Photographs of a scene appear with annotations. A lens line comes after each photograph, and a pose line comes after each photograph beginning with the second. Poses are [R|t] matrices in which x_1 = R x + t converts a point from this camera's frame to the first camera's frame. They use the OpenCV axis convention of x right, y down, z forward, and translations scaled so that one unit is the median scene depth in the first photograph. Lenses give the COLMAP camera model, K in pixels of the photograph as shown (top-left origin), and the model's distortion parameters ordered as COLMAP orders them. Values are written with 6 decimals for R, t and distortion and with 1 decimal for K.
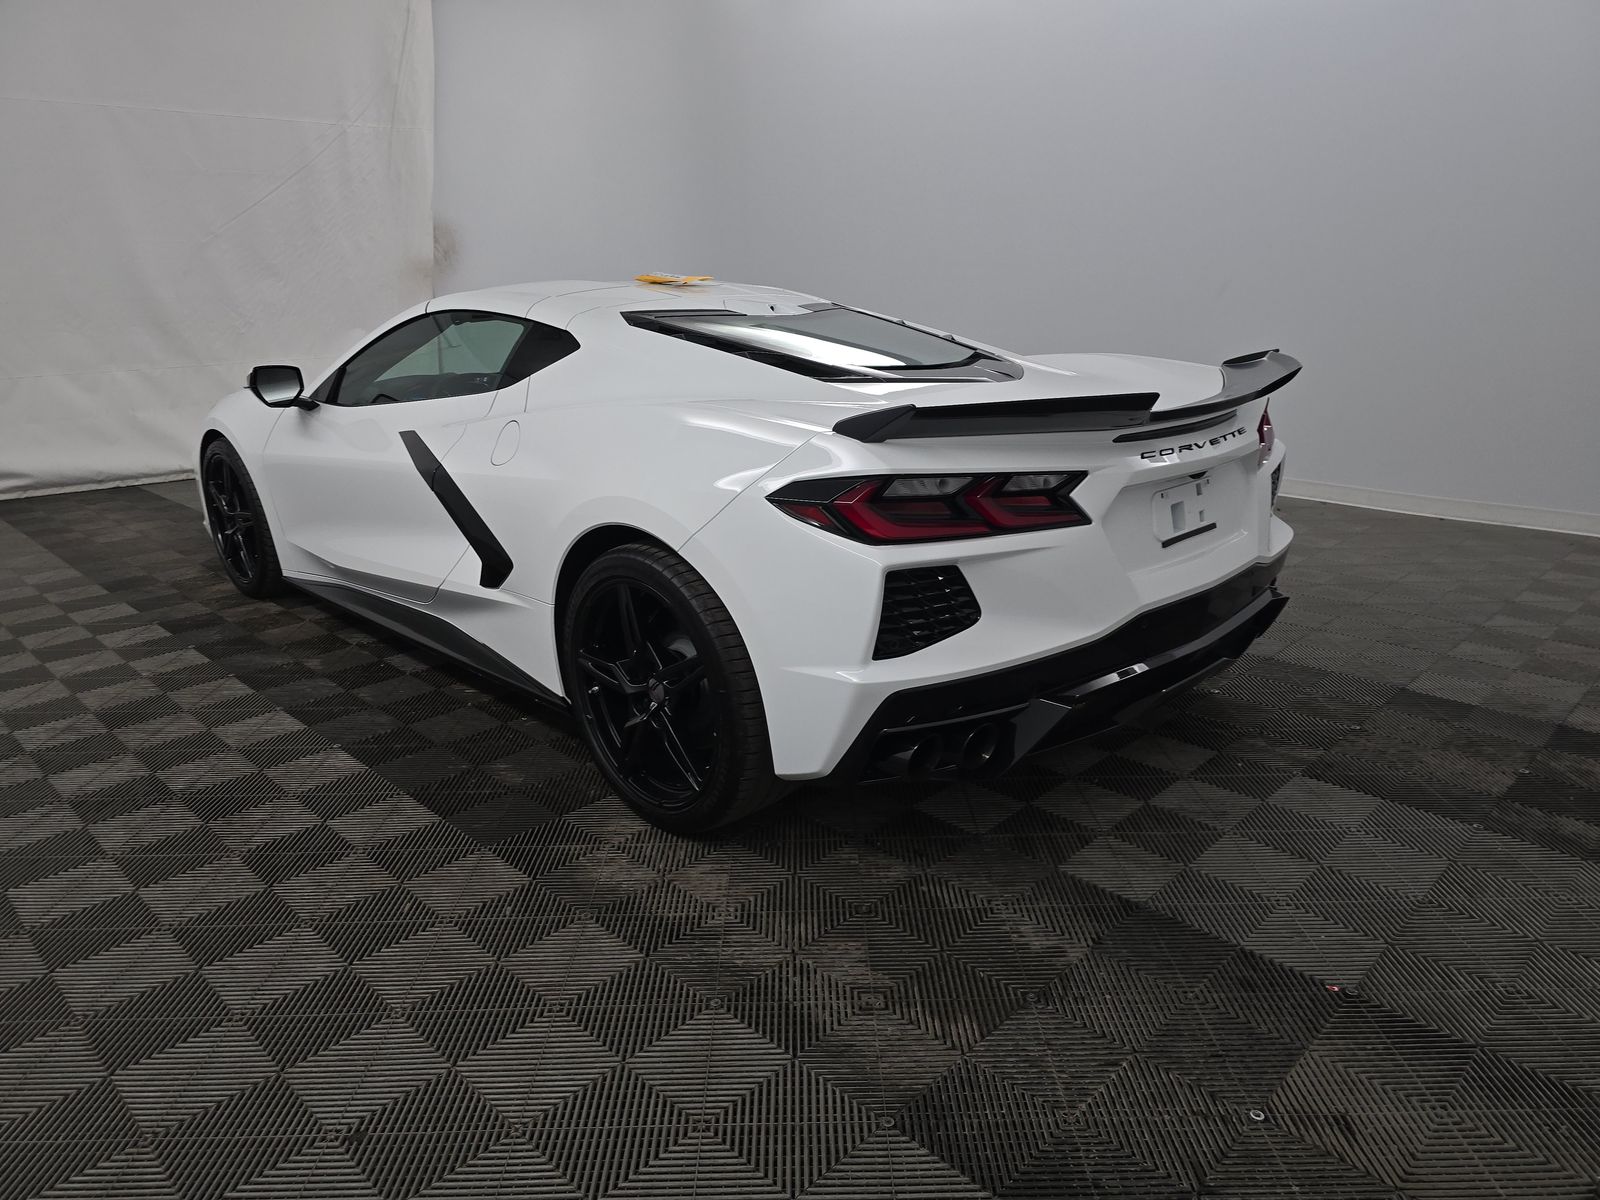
lens RADIAL K [[1096.7, 0, 799.7], [0, 1096.7, 595.5], [0, 0, 1]] dist [-0.006985, -0.023559]
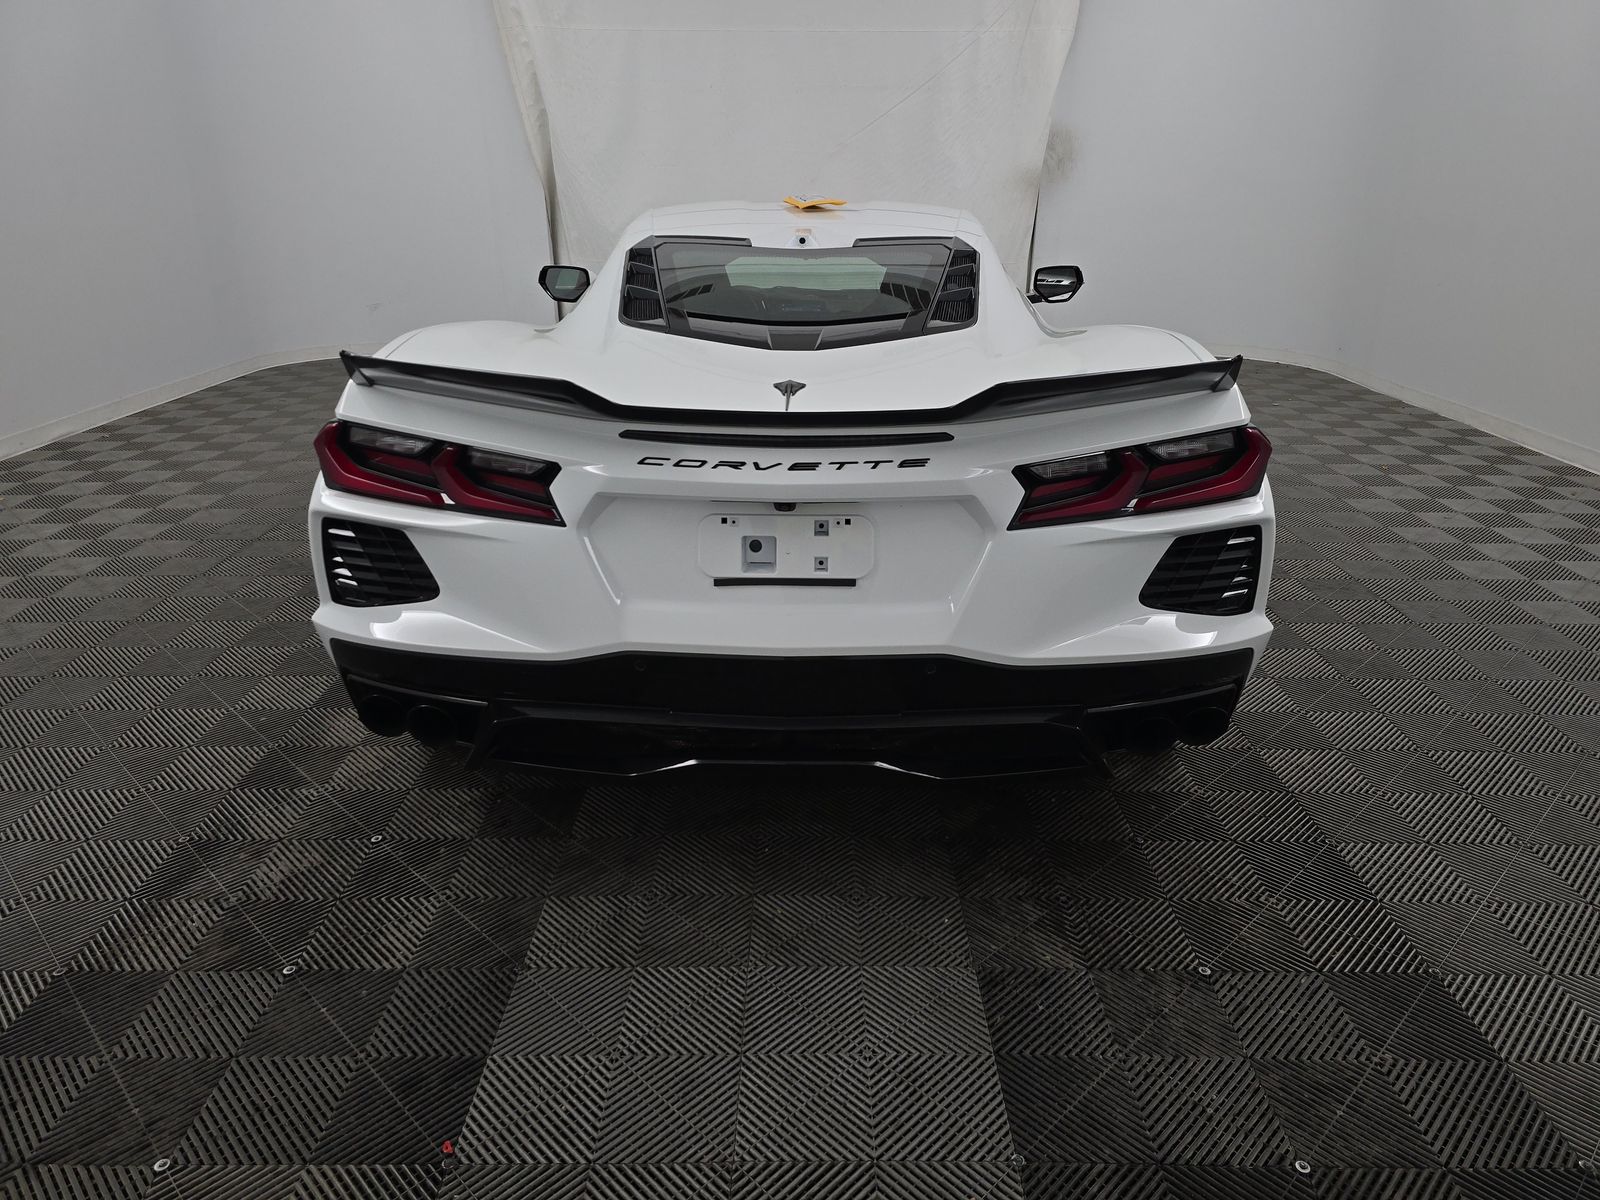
lens RADIAL K [[1096.7, 0, 793.6], [0, 1096.7, 585.8], [0, 0, 1]] dist [-0.006985, -0.023559]
pose [[0.705504, 0.269411, -0.655501, 0.901204], [-0.219857, 0.962494, 0.158957, -0.183805], [0.673741, 0.031972, 0.738276, 0.473093]]
